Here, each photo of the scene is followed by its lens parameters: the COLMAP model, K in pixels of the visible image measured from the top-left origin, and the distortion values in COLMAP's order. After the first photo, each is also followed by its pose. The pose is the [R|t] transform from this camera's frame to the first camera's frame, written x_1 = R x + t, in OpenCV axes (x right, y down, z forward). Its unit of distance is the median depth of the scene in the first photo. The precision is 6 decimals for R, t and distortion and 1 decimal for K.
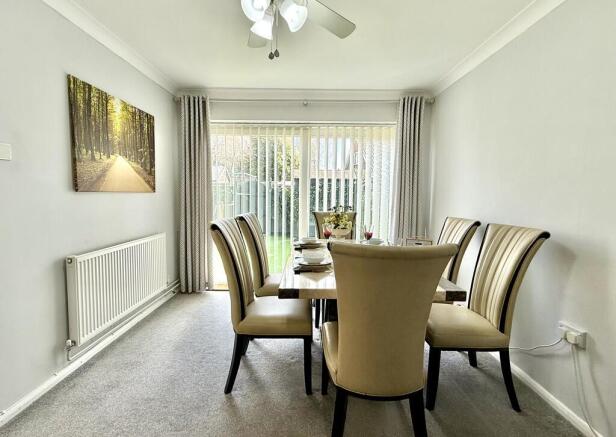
lens RADIAL K [[286.7, 0, 306.2], [0, 286.7, 214.3], [0, 0, 1]] dist [0.000634, -0.000231]
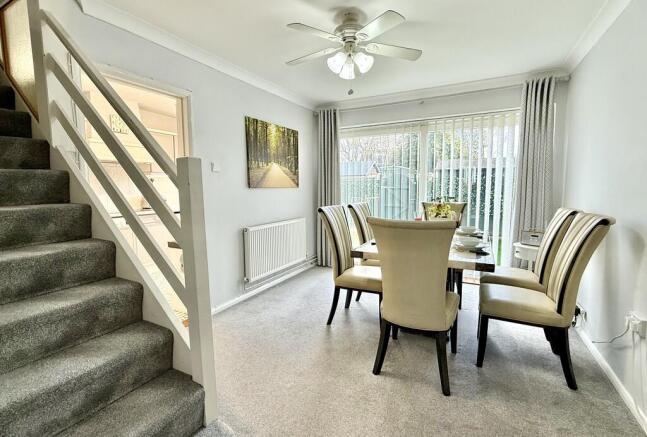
lens RADIAL K [[302.1, 0, 323.9], [0, 302.1, 216.7], [0, 0, 1]] dist [-0.000704, -0.000014]
pose [[0.890368, 0.024048, -0.454605, 0.286826], [-0.011874, 0.999491, 0.029617, 0.021926], [0.455086, -0.020972, 0.890200, -0.268833]]
